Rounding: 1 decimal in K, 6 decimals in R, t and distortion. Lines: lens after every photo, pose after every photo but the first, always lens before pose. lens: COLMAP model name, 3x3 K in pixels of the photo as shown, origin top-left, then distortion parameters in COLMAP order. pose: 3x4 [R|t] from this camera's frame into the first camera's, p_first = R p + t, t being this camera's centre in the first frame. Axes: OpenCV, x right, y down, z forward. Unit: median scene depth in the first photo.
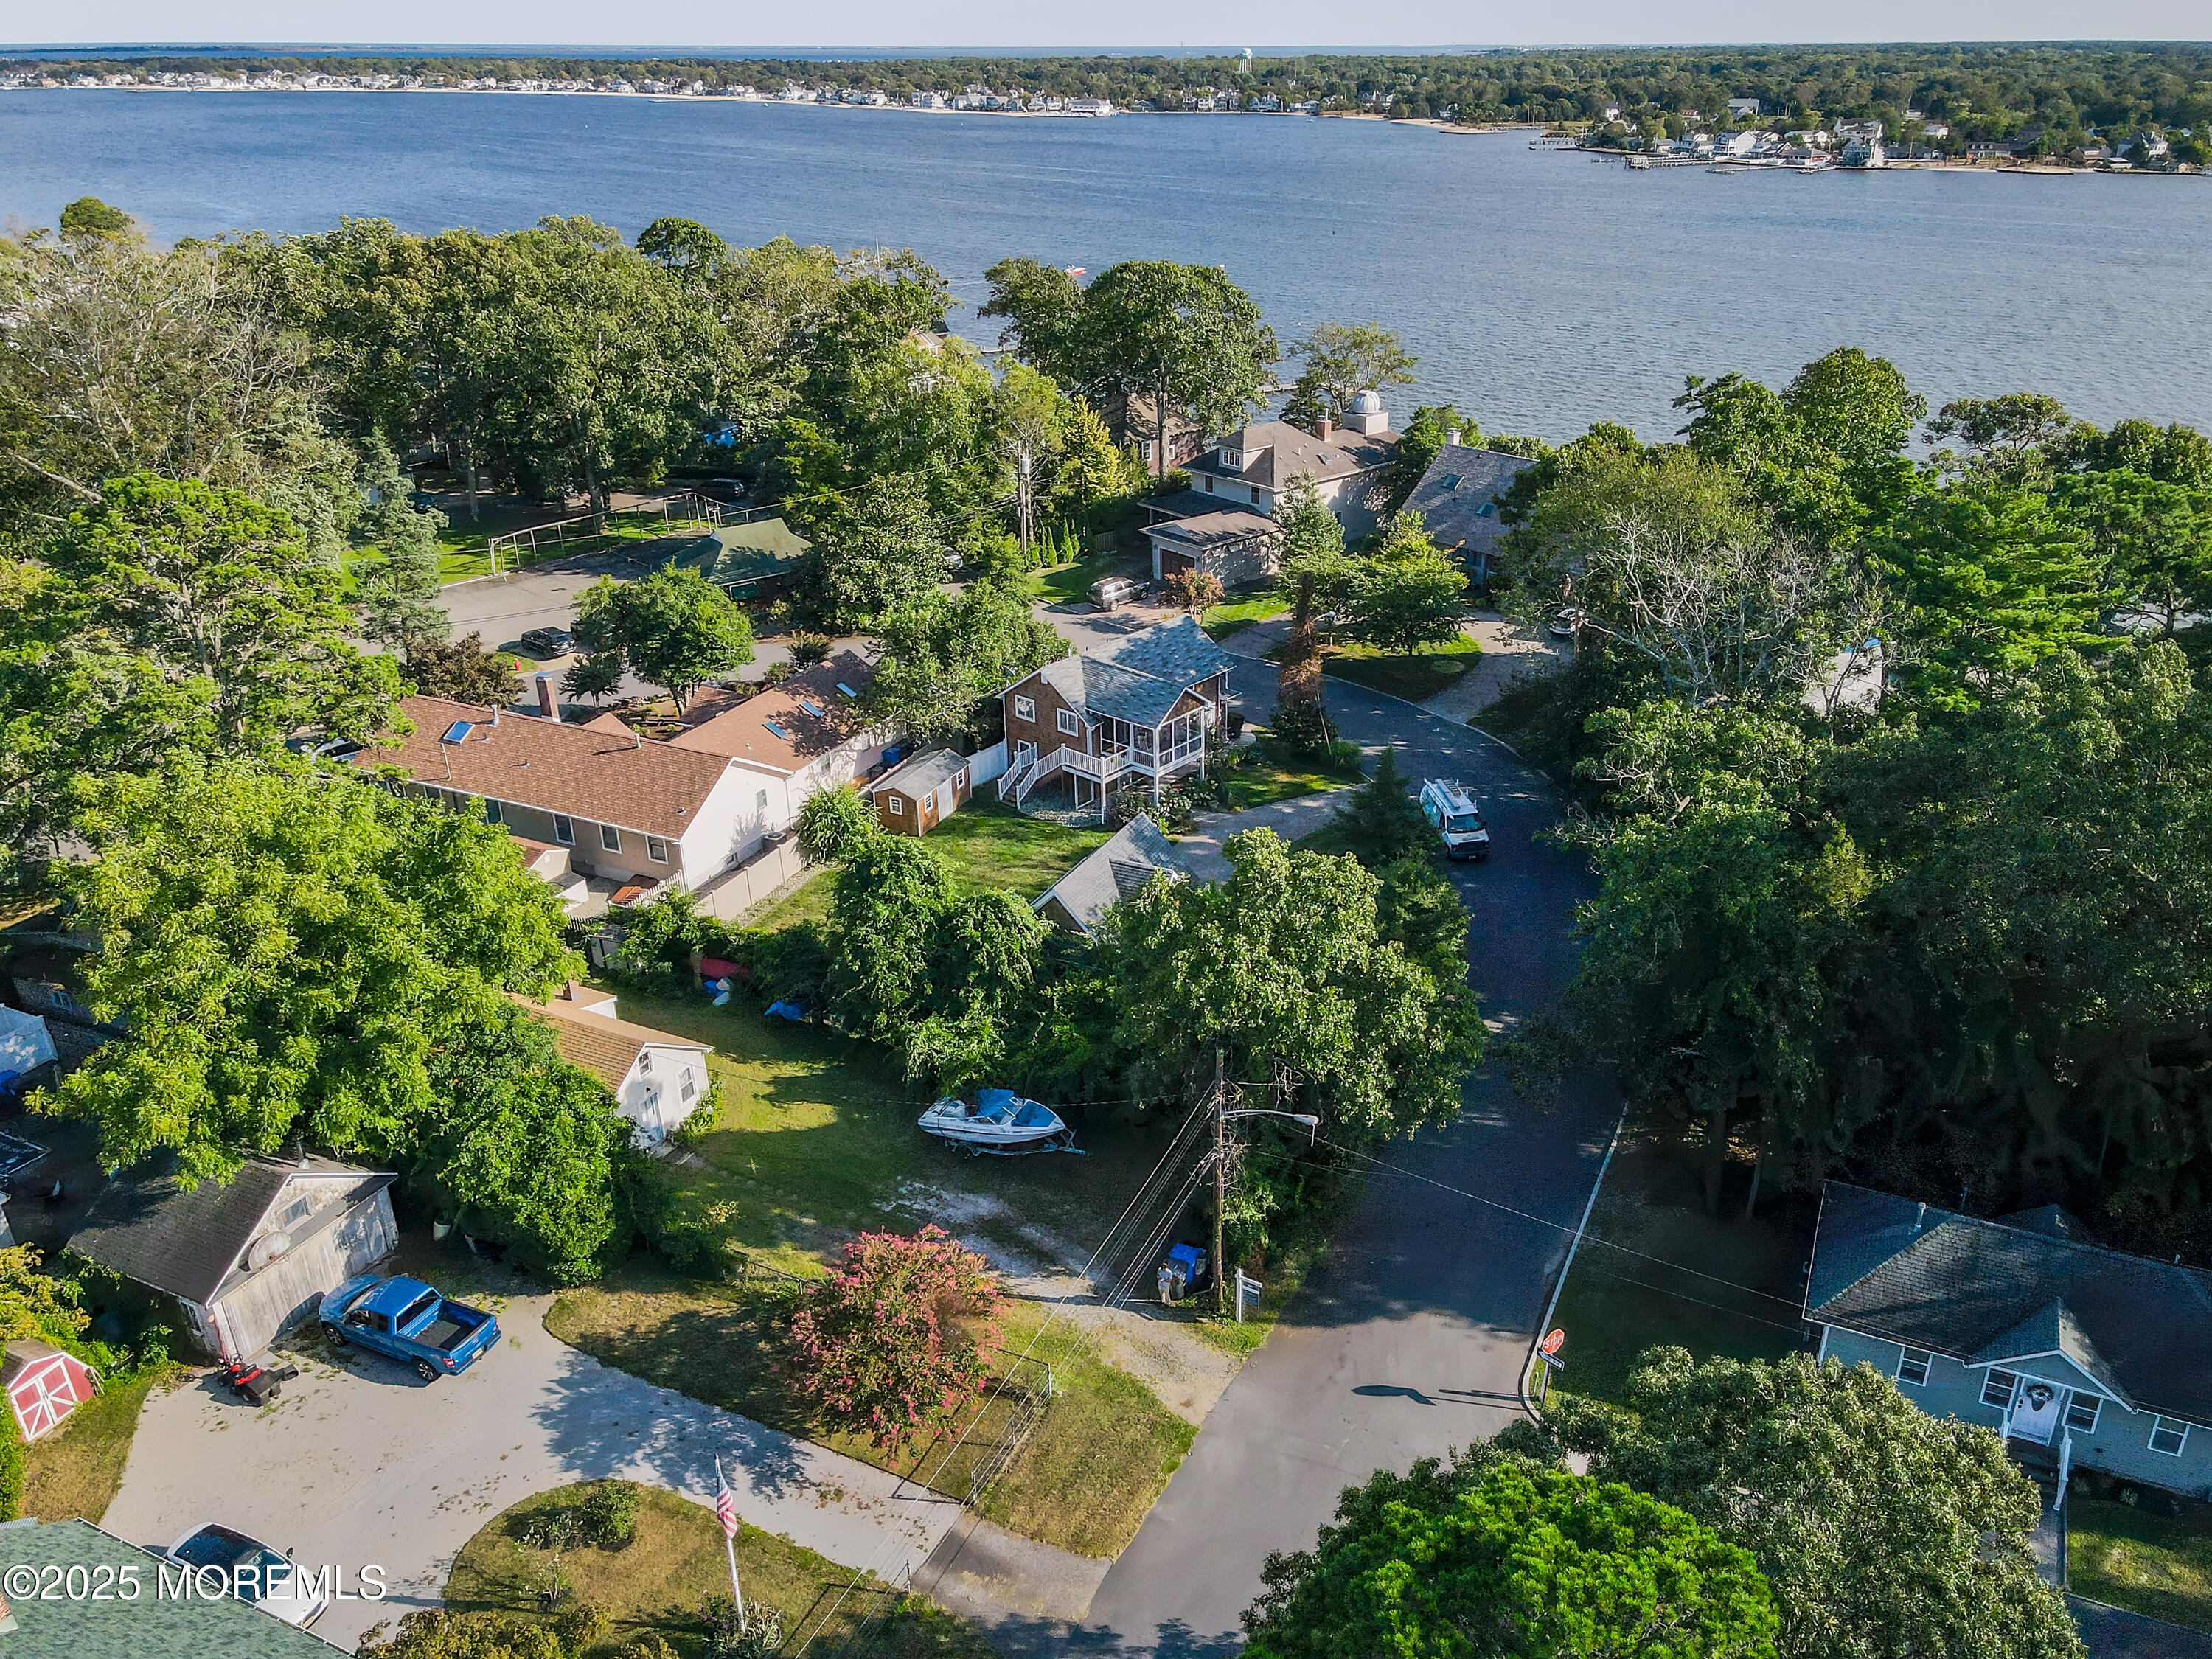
lens RADIAL K [[1542.5, 0, 1150.6], [0, 1542.5, 804.4], [0, 0, 1]] dist [0.007756, 0.021064]
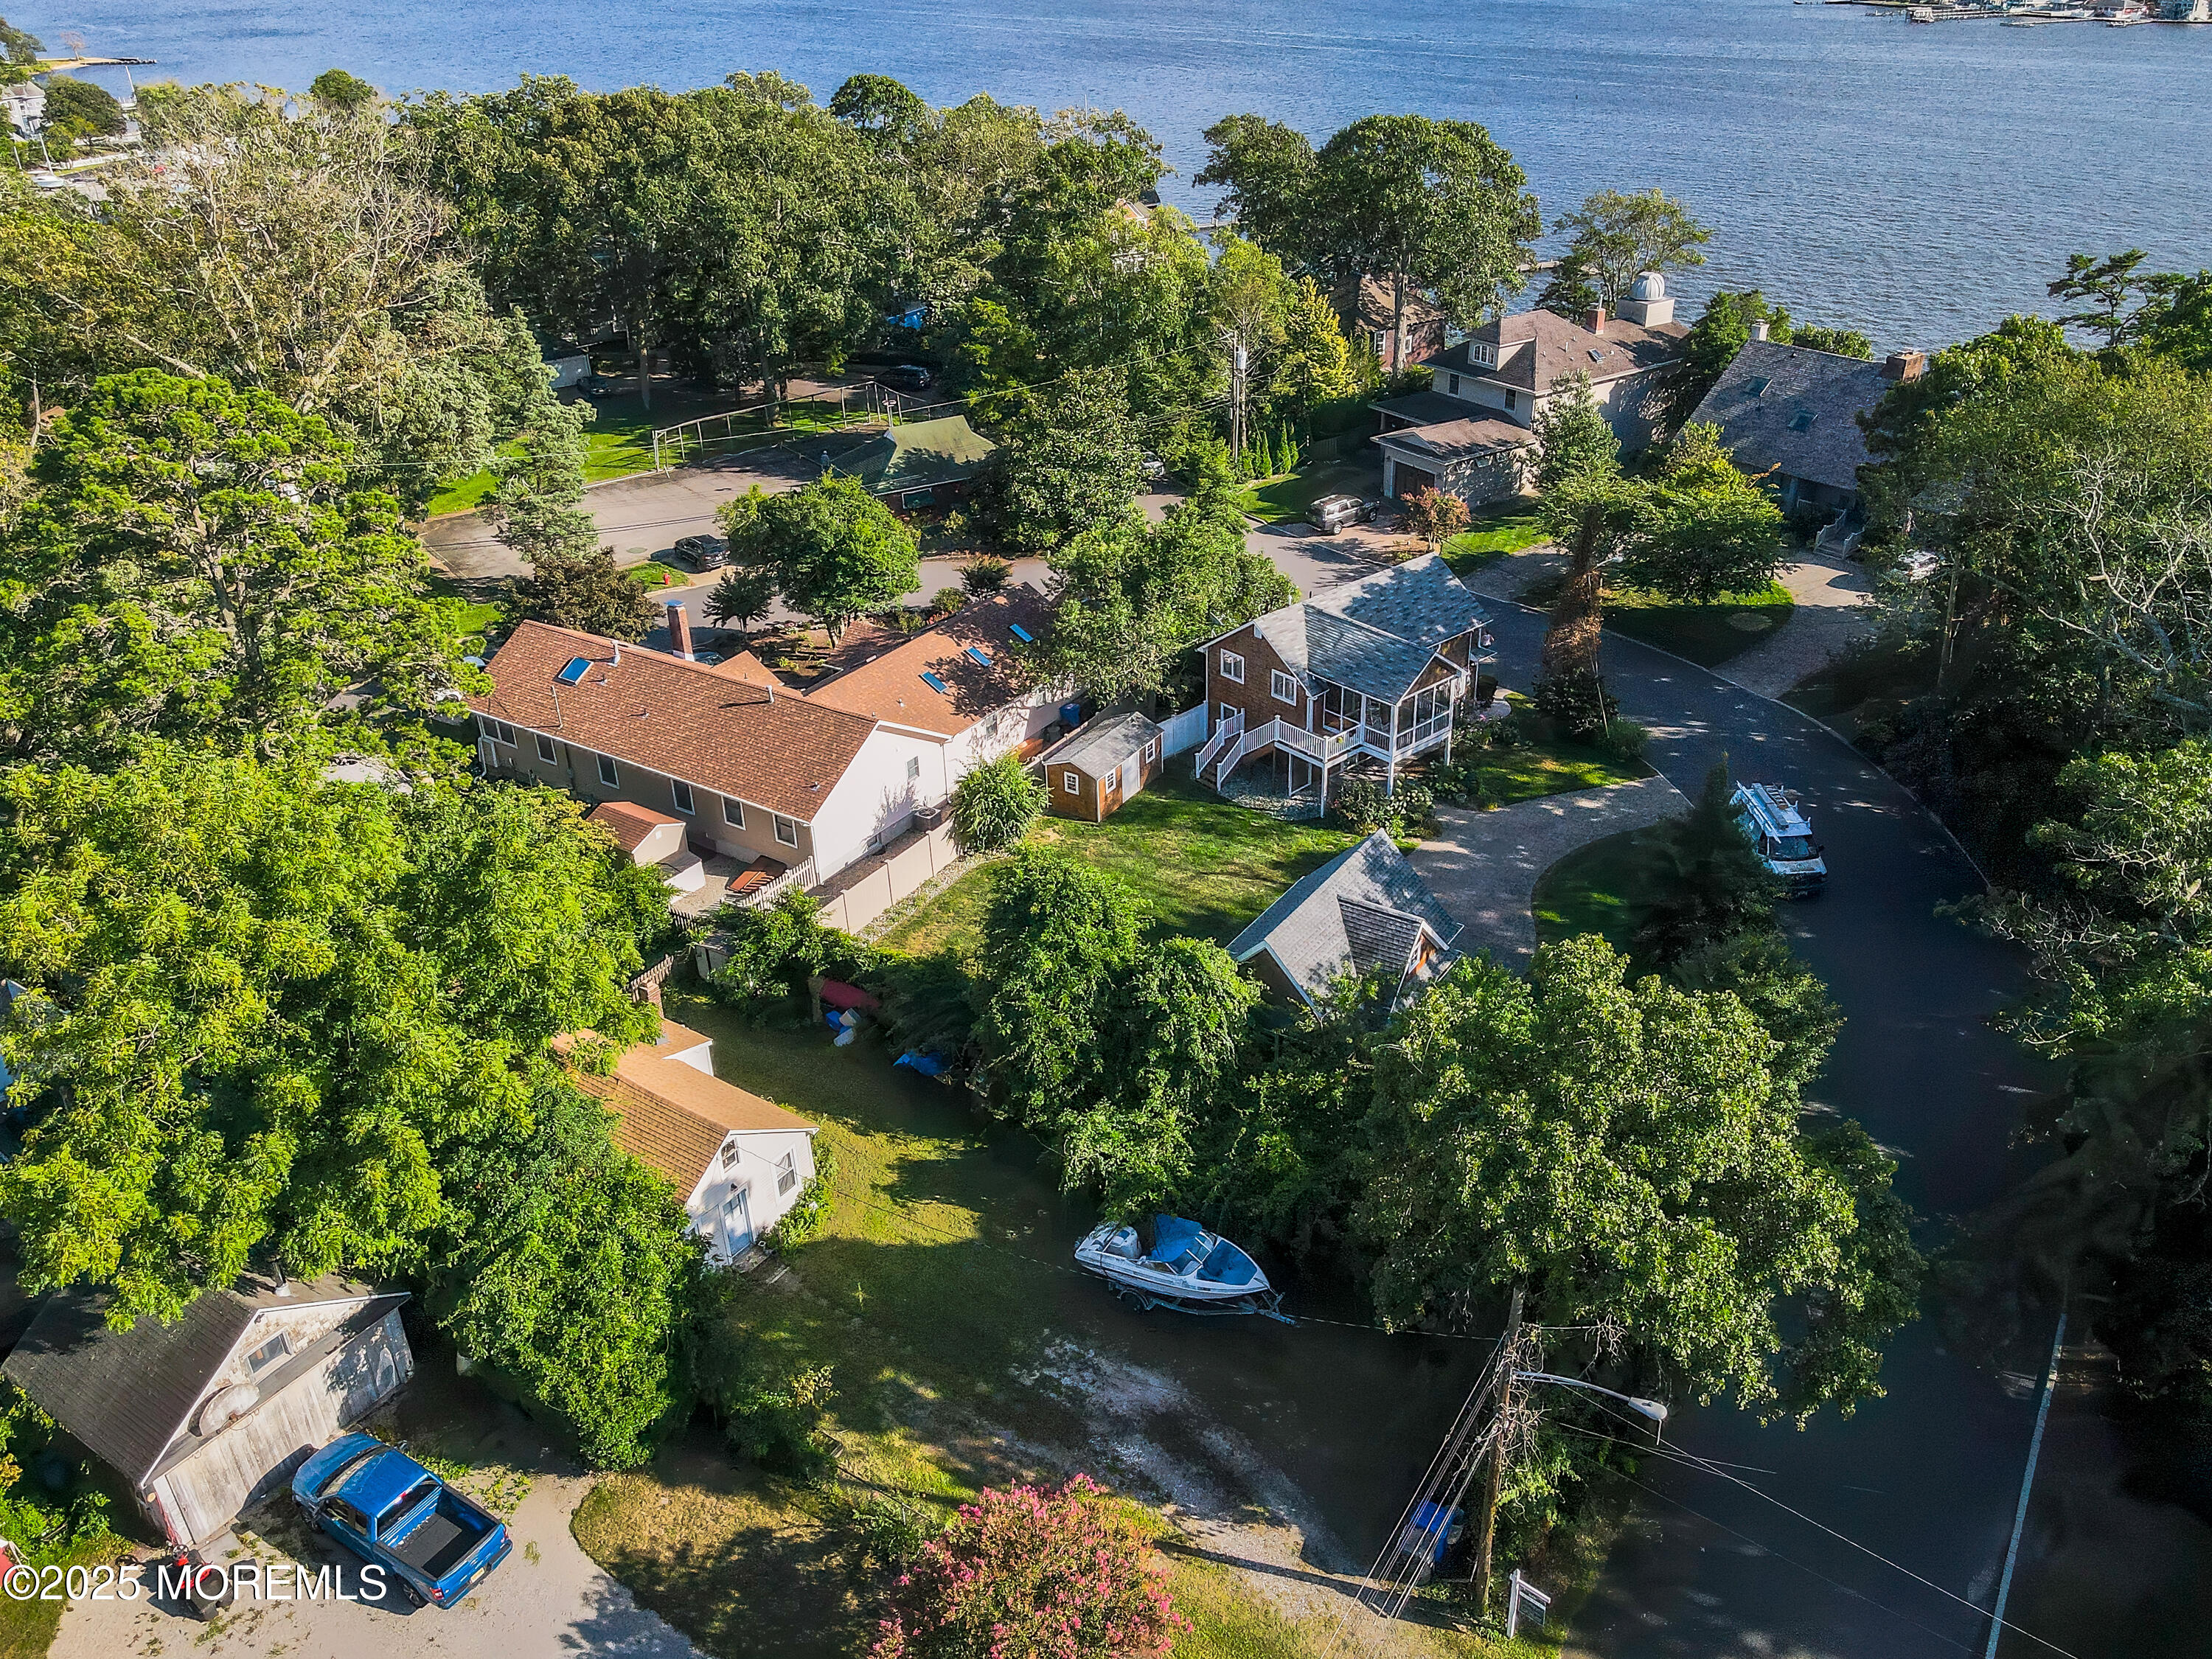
lens RADIAL K [[1542.5, 0, 1136.9], [0, 1542.5, 808.0], [0, 0, 1]] dist [0.007756, 0.021064]
pose [[0.990487, 0.053080, -0.126955, -0.024781], [-0.043682, 0.996174, 0.075698, -0.049978], [0.130488, -0.069432, 0.989016, 0.187223]]
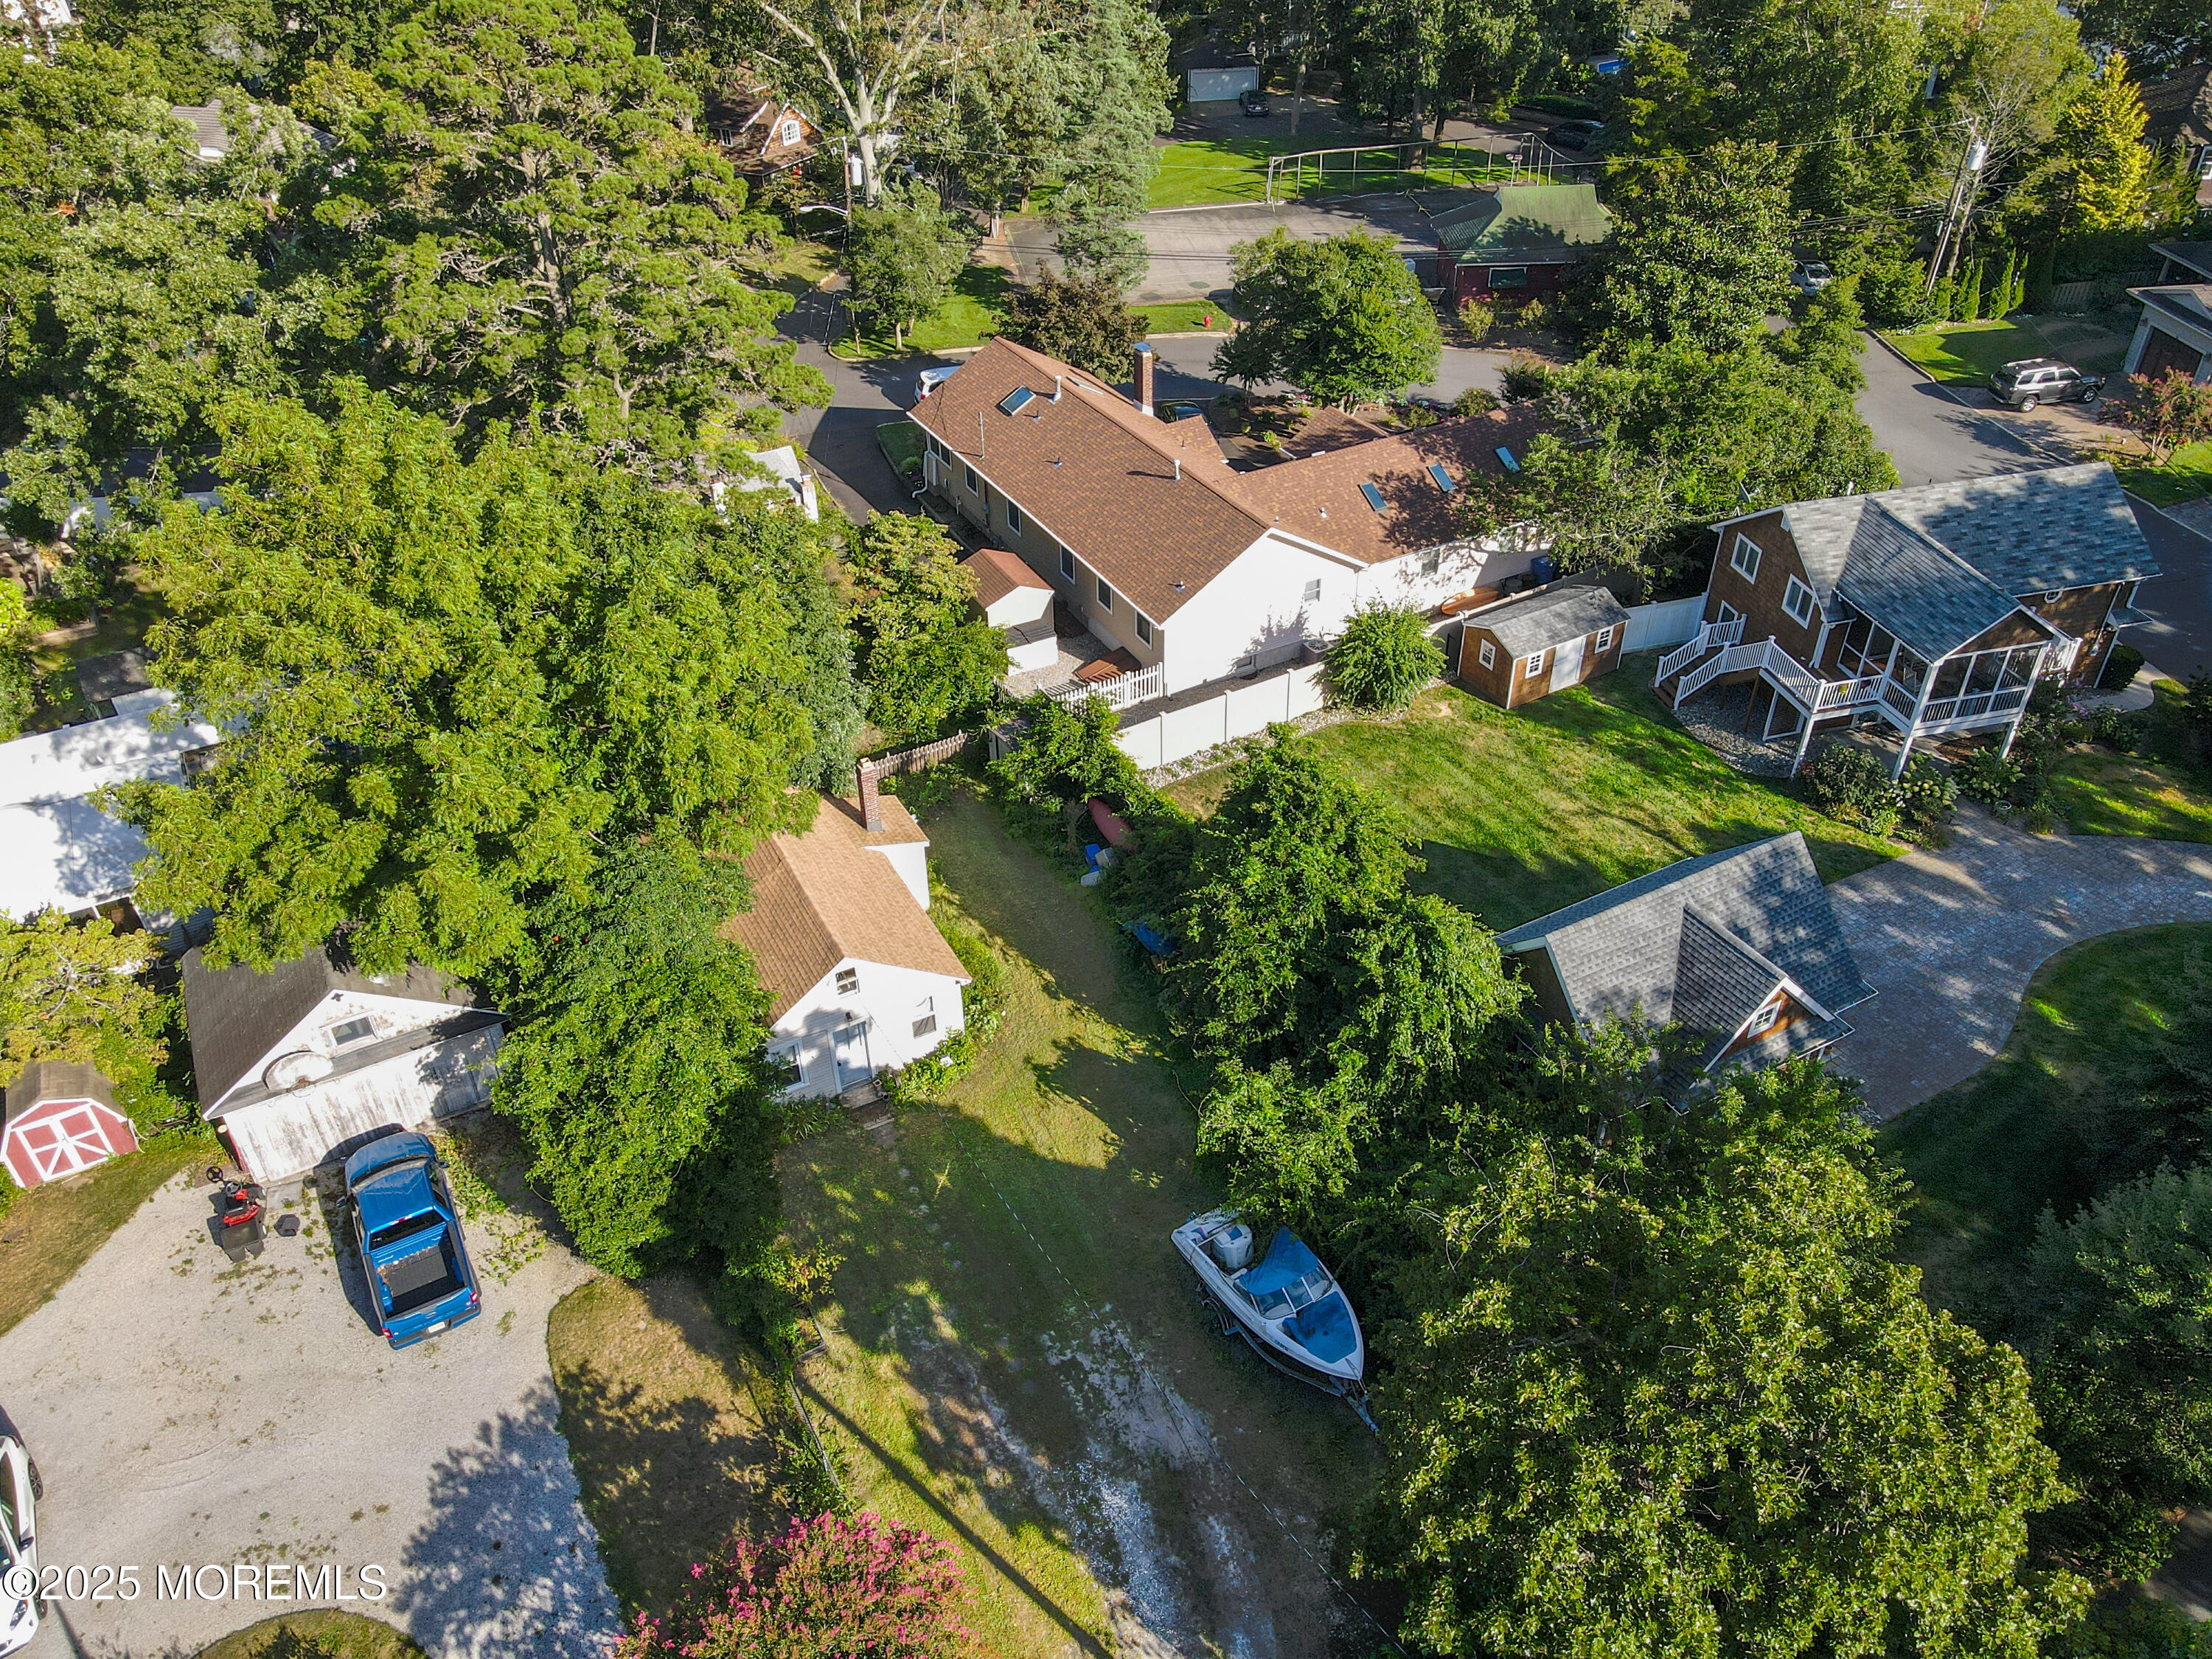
lens RADIAL K [[1542.5, 0, 1148.6], [0, 1542.5, 814.9], [0, 0, 1]] dist [0.007756, 0.021064]
pose [[0.819479, 0.345957, -0.456911, 0.046820], [-0.241705, 0.931506, 0.271801, -0.081706], [0.519646, -0.112298, 0.846969, 0.341311]]
